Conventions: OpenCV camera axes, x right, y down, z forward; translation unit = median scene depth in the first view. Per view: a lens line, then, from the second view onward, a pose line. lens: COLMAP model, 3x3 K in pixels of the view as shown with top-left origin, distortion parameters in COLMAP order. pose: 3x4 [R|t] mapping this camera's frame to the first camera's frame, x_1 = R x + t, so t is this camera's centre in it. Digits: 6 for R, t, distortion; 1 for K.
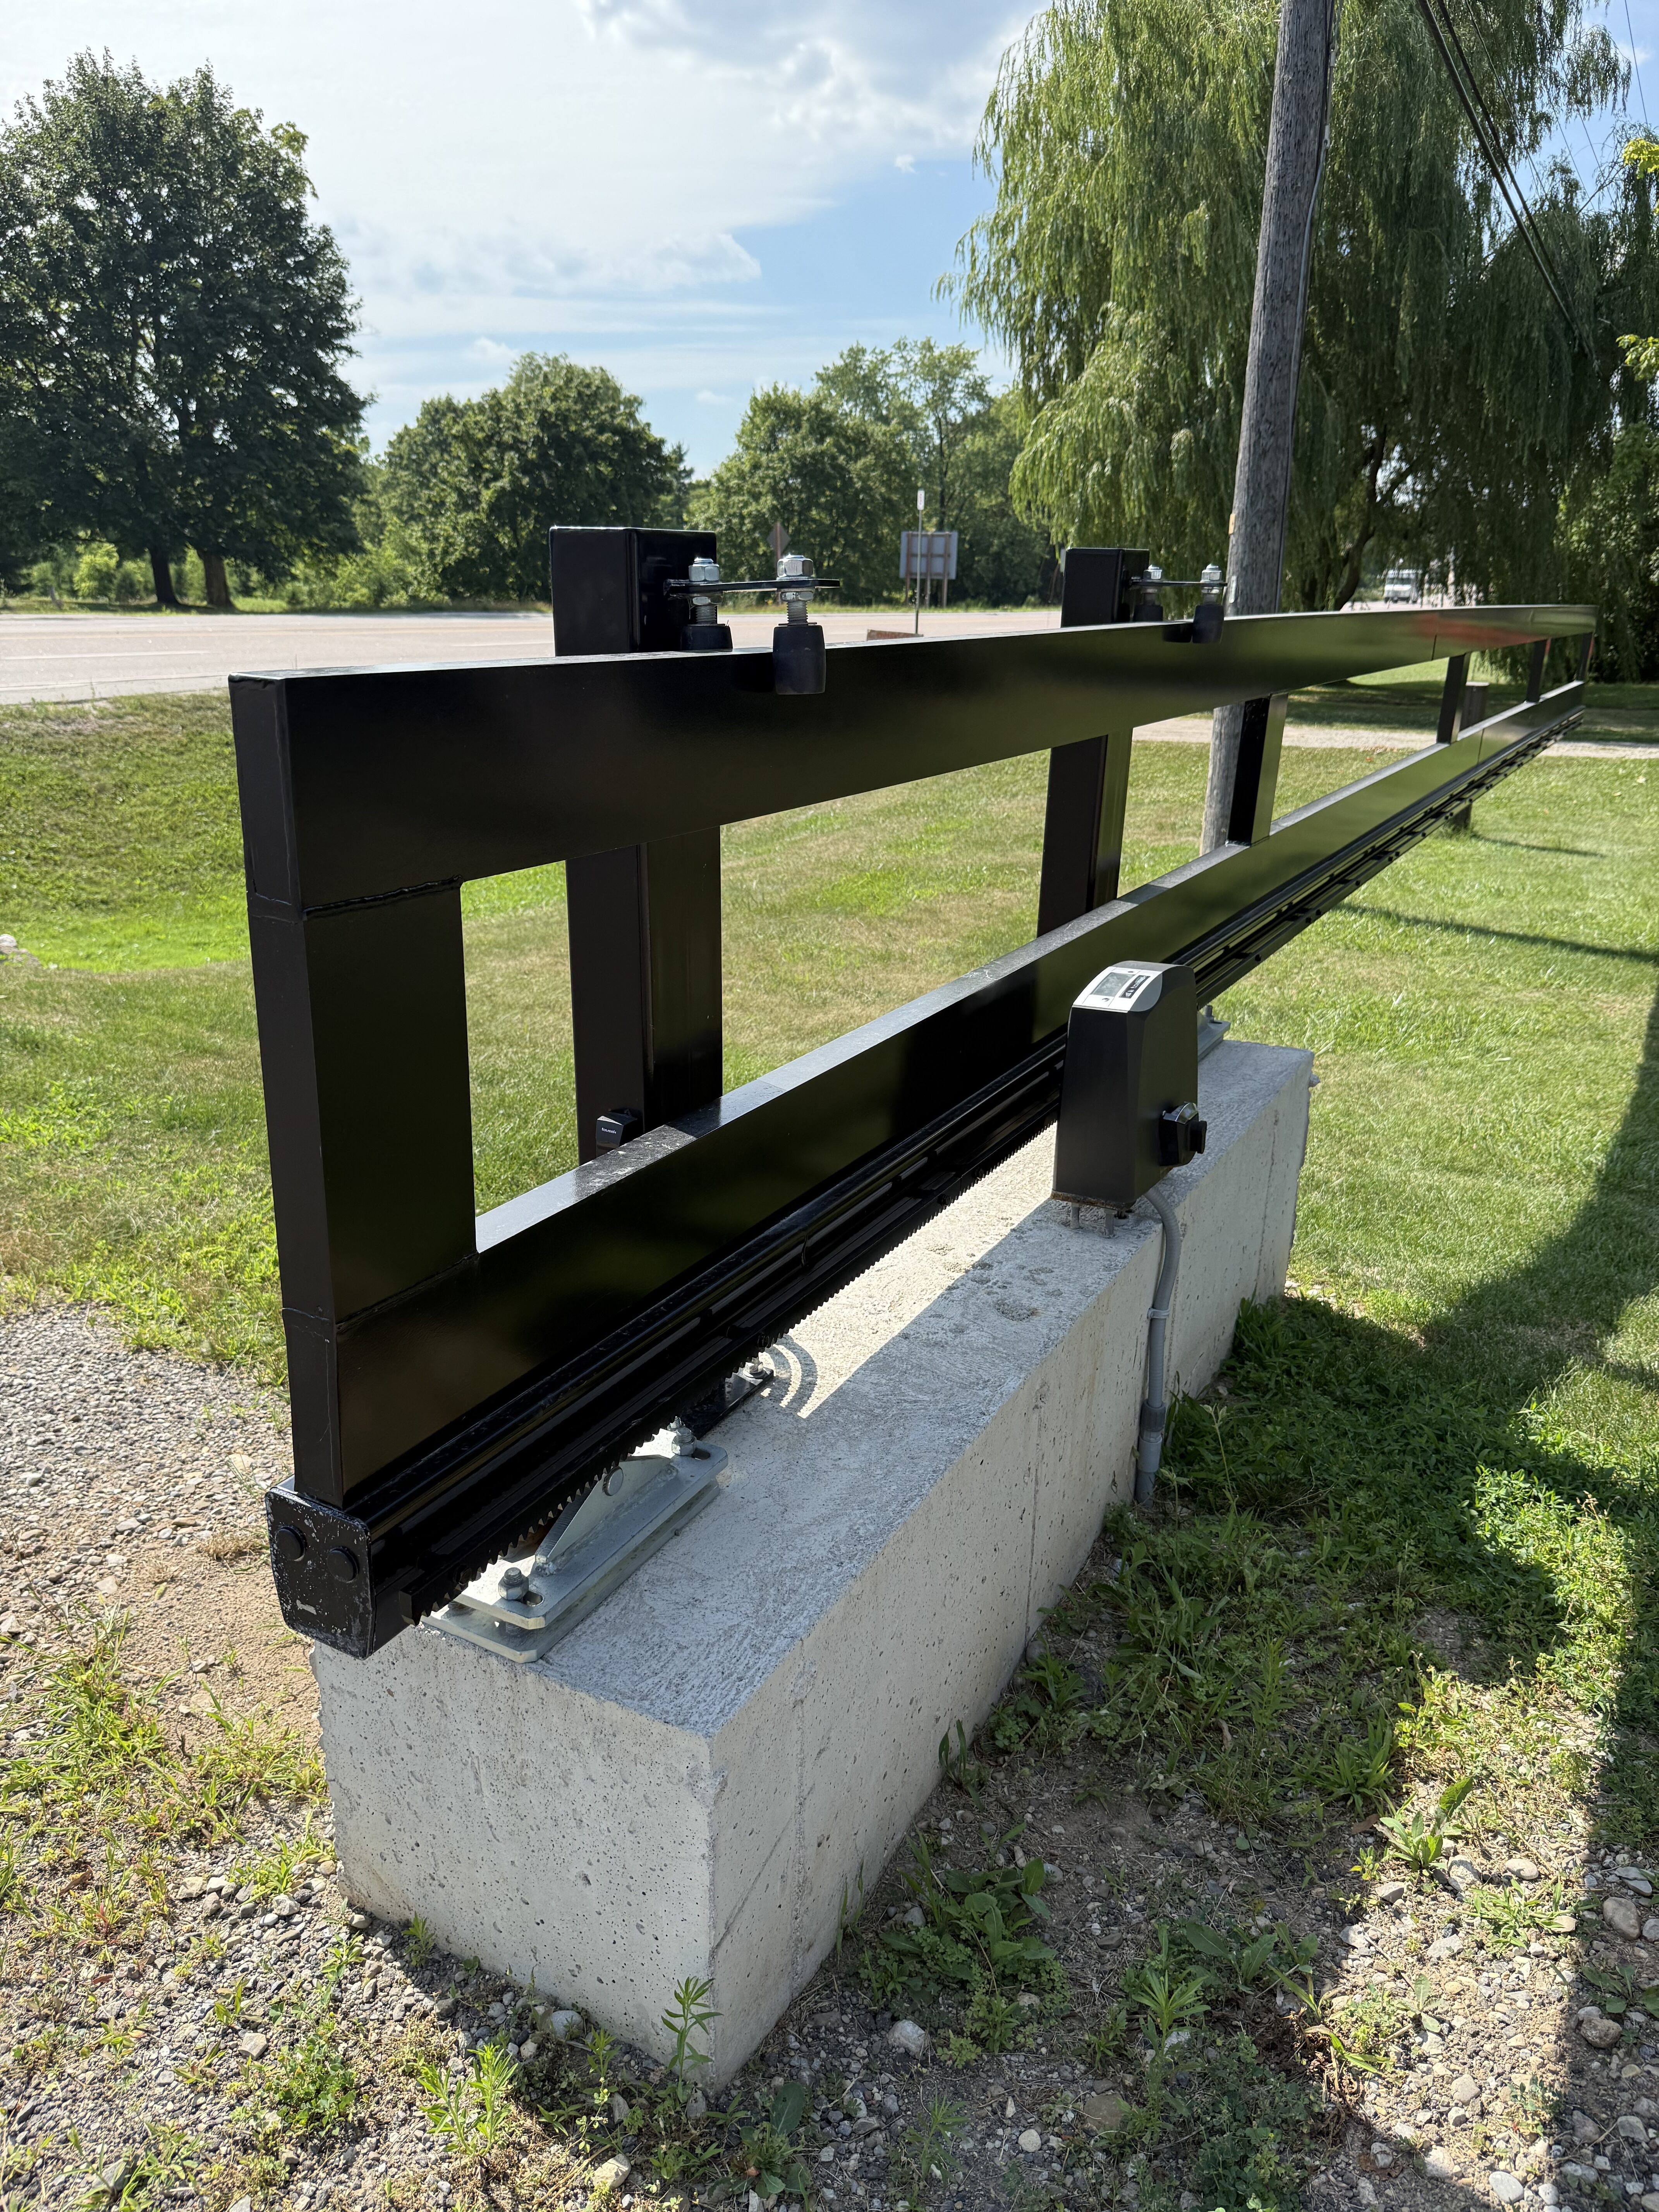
lens RADIAL K [[1552.5, 0, 829.5], [0, 1552.5, 1106.0], [0, 0, 1]] dist [0.034519, -0.036847]
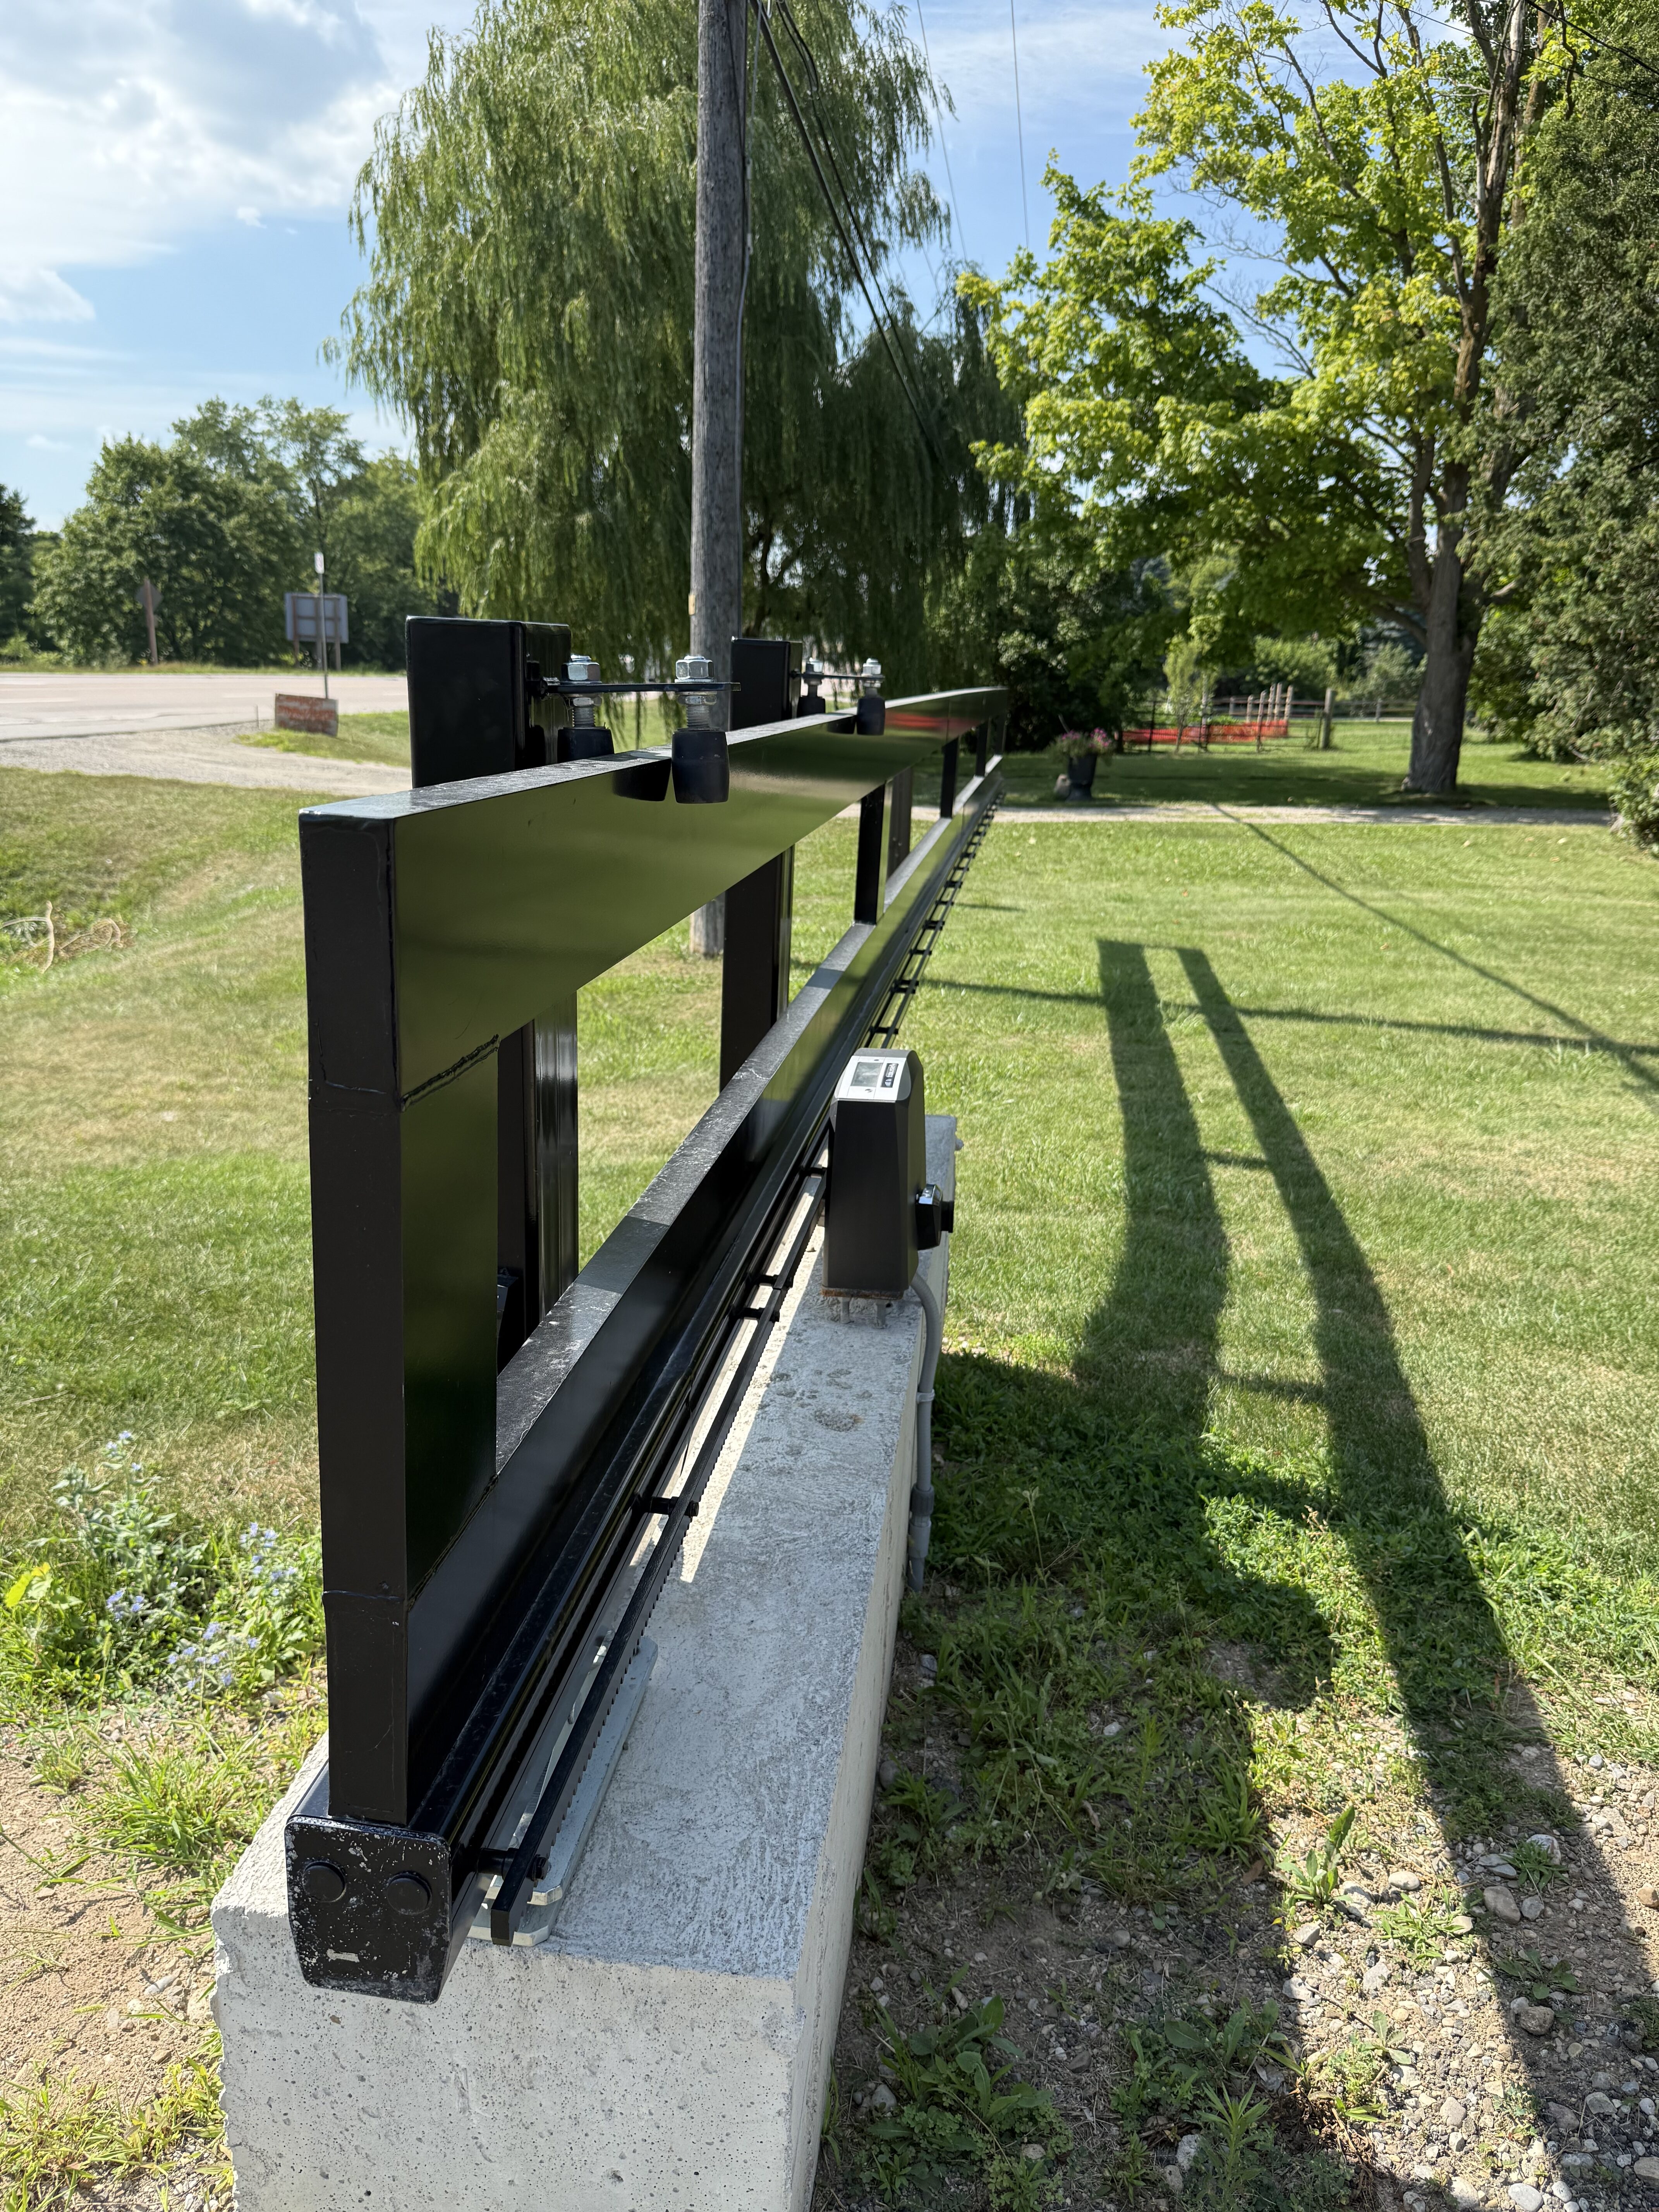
lens RADIAL K [[1541.6, 0, 540.3], [0, 1541.6, 1084.5], [0, 0, 1]] dist [0.024749, -0.022262]
pose [[0.935526, -0.081146, 0.343810, -0.266409], [0.094148, 0.995331, -0.021266, -0.053454], [-0.340479, 0.052264, 0.938798, 0.110899]]
